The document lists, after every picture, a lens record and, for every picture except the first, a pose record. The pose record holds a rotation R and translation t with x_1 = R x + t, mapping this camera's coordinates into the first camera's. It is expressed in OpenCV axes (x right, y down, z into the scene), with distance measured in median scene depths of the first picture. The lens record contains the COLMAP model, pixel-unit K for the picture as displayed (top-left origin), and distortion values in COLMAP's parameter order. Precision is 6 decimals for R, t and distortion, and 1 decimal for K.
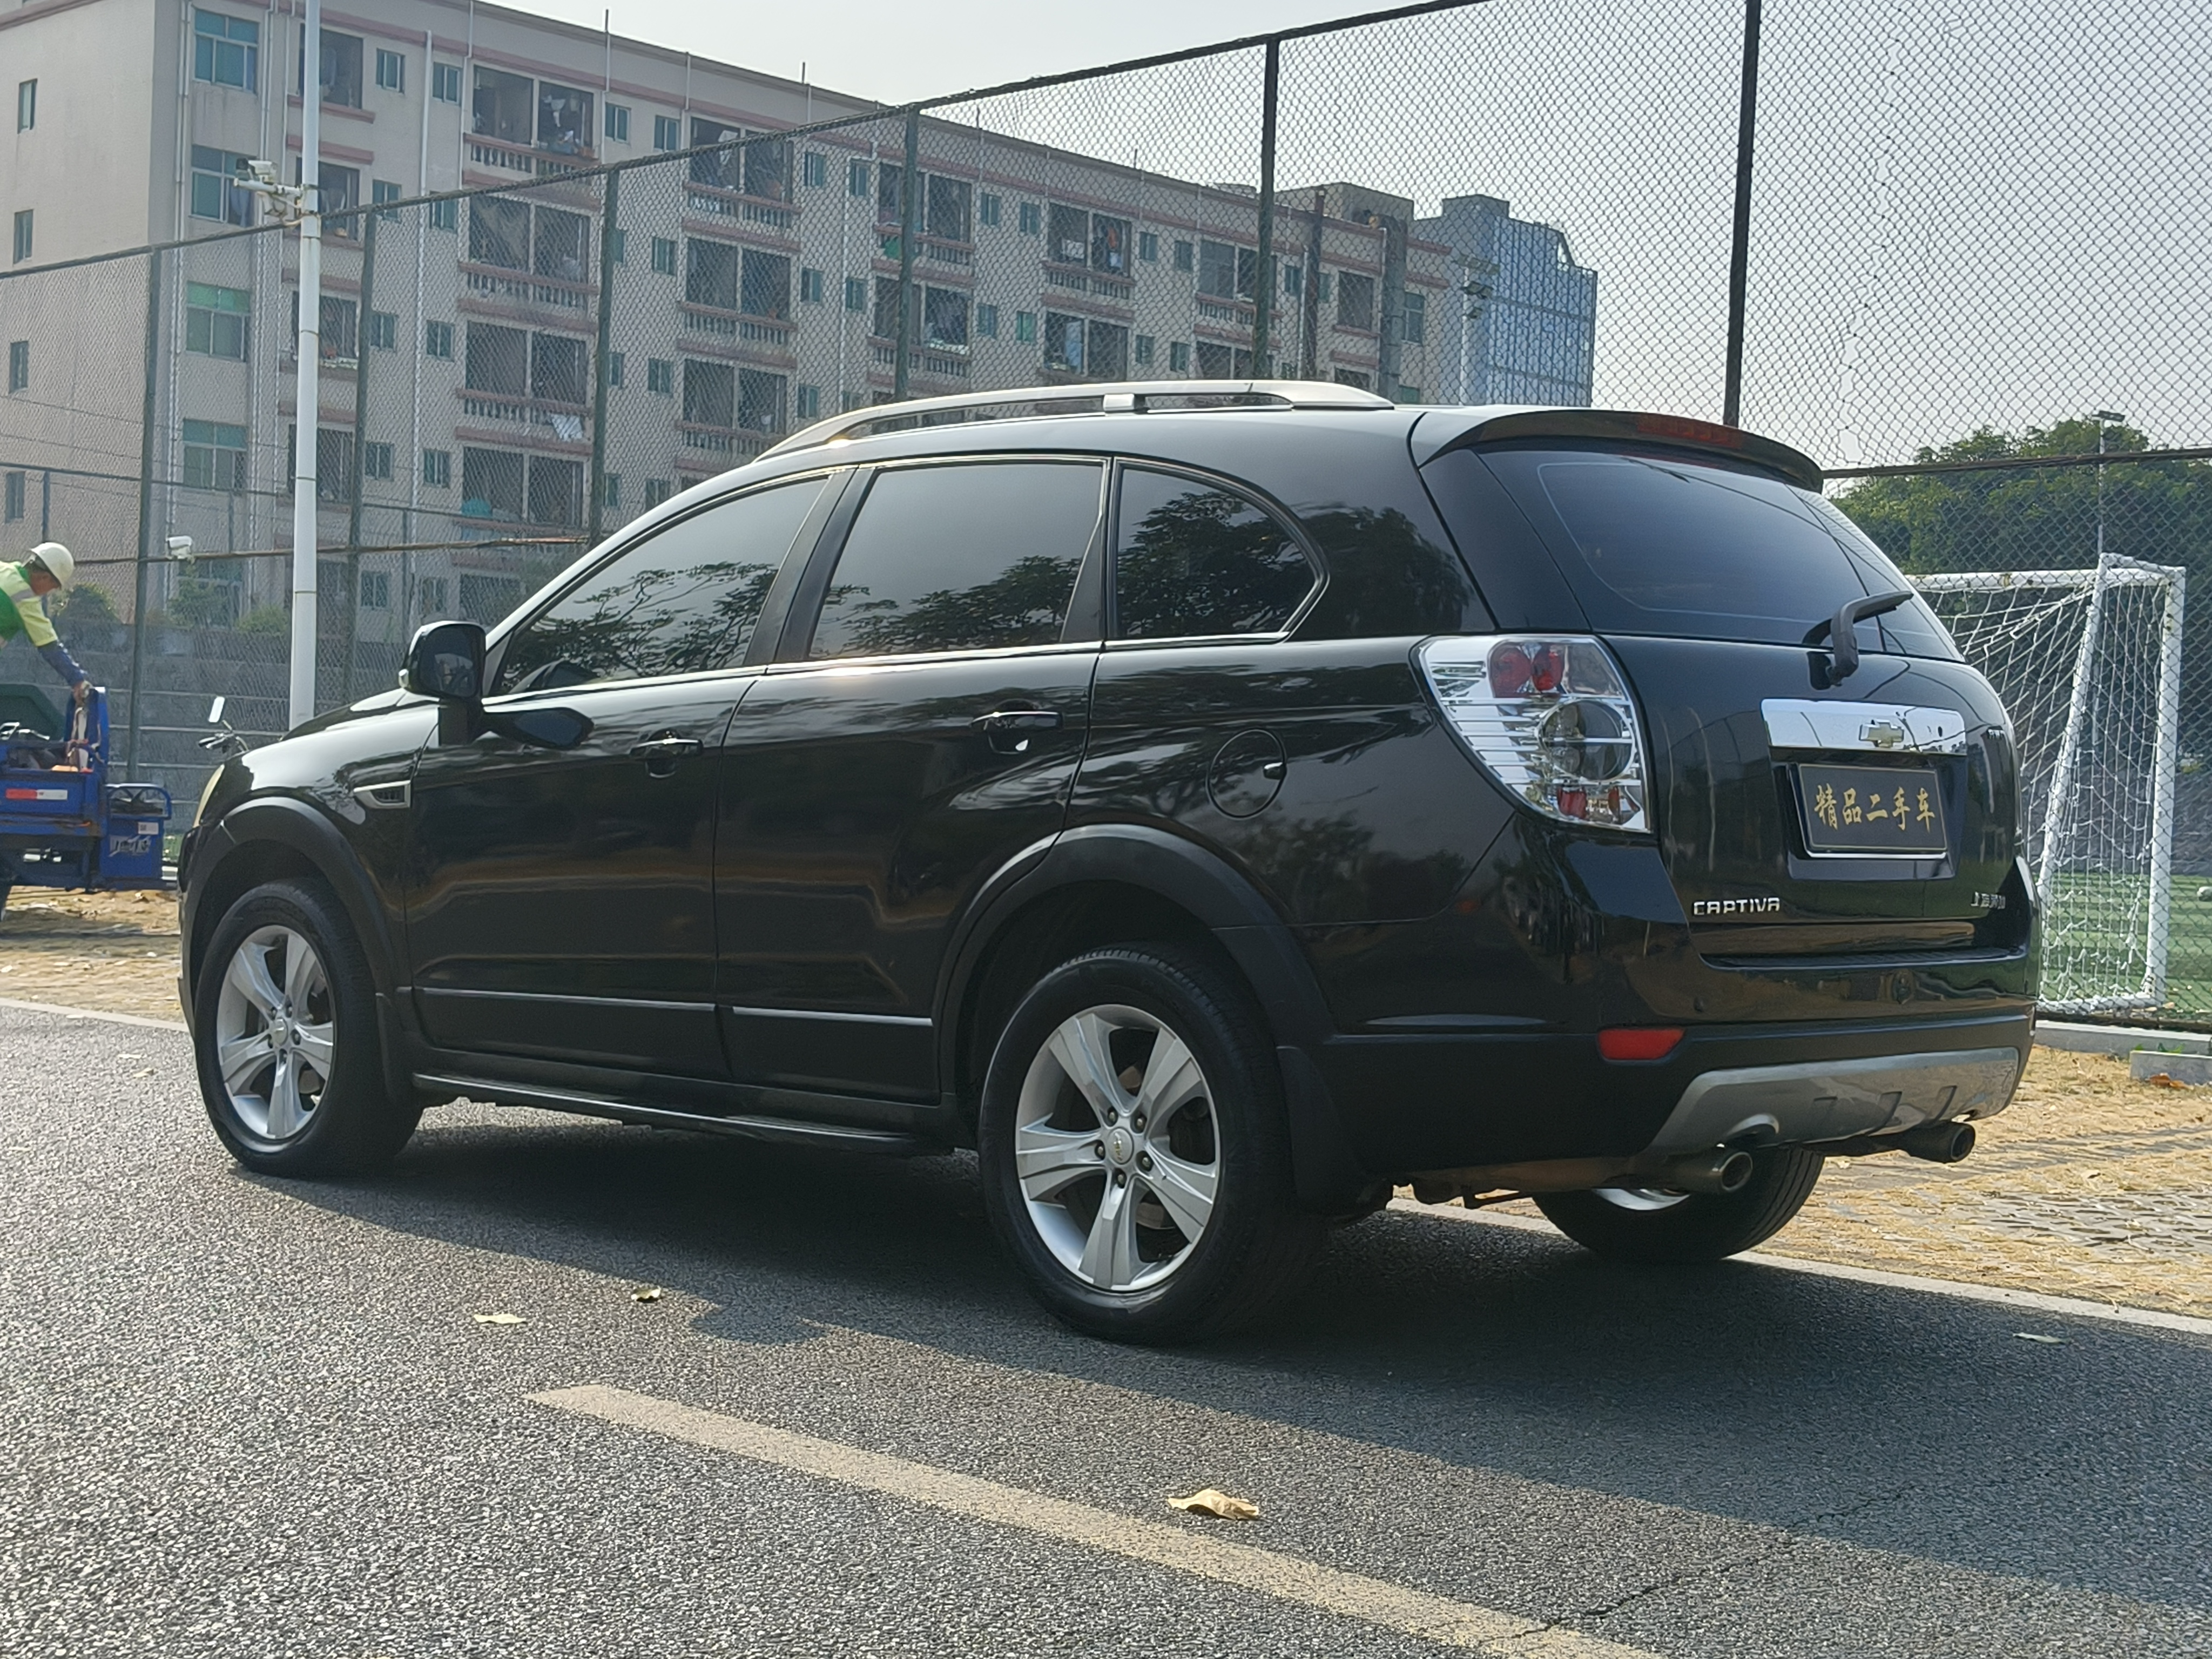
lens RADIAL K [[3105.2, 0, 1106.0], [0, 3105.2, 829.5], [0, 0, 1]] dist [0.101848, 0.015597]
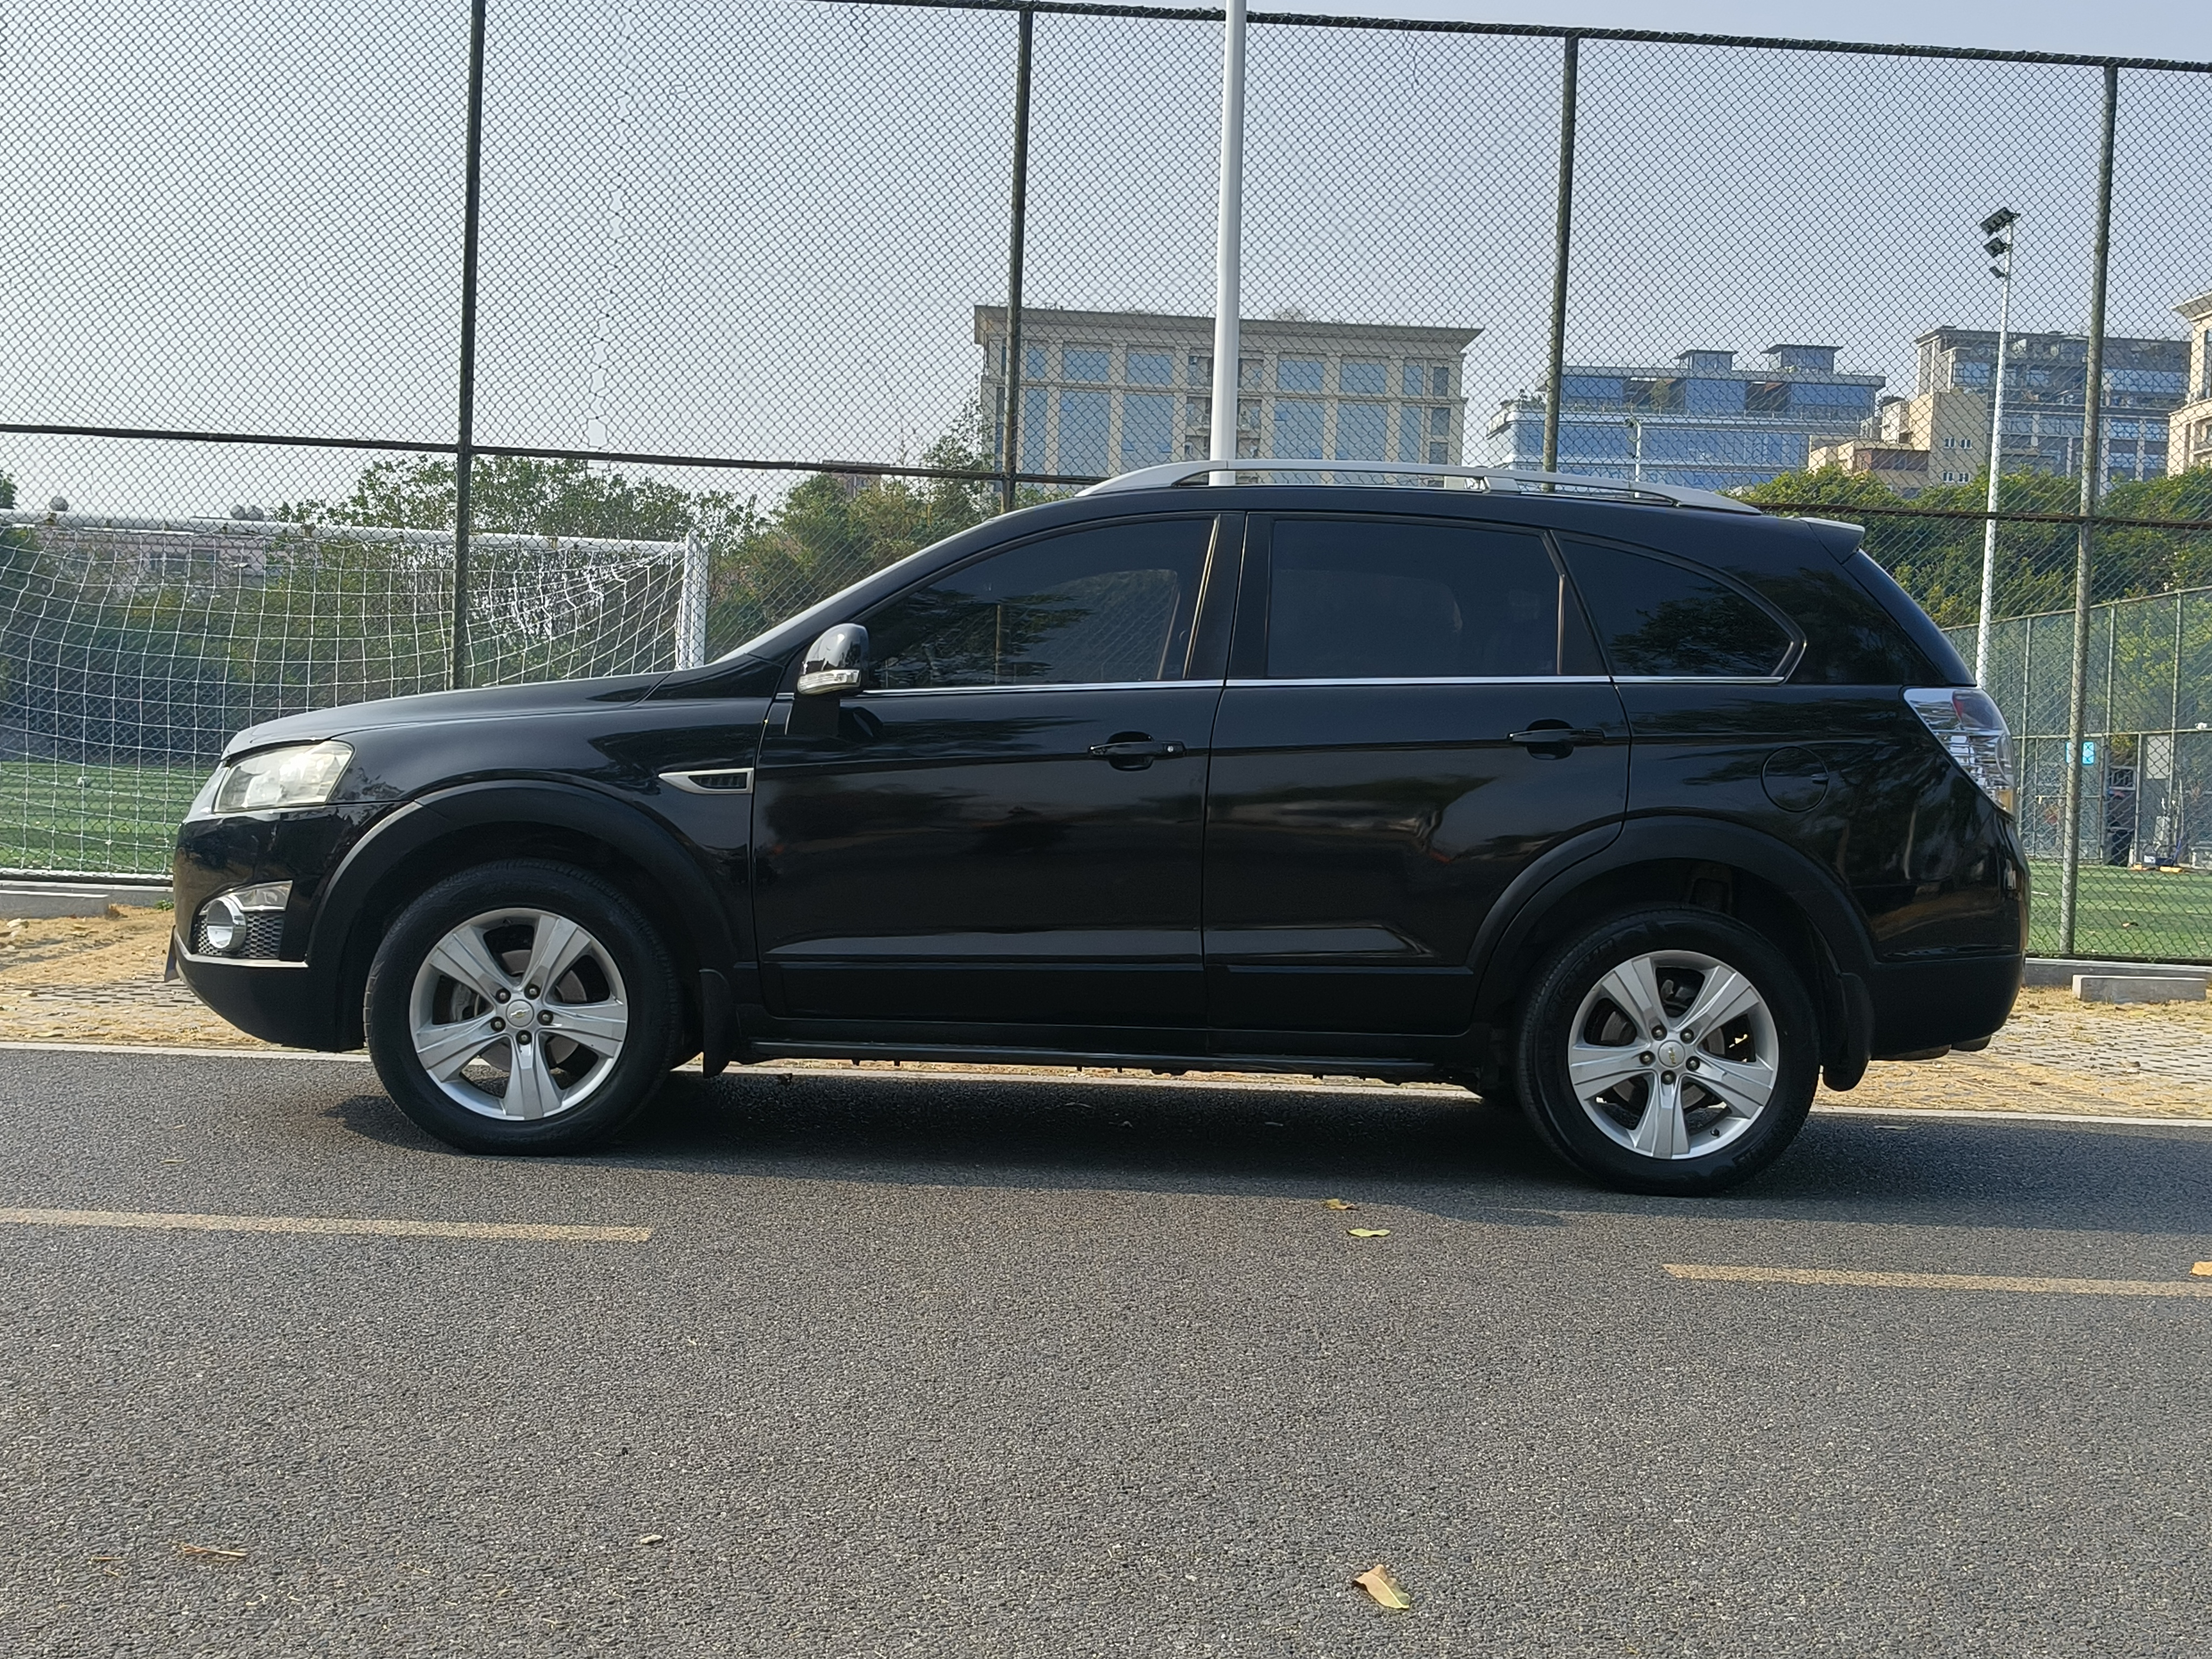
lens RADIAL K [[2702.9, 0, 1106.0], [0, 2702.9, 829.5], [0, 0, 1]] dist [0.162845, 0.005100]
pose [[0.706211, -0.022074, 0.707657, -0.740312], [-0.007645, 0.999218, 0.038798, -0.028594], [-0.707960, -0.032810, 0.705490, 0.259696]]
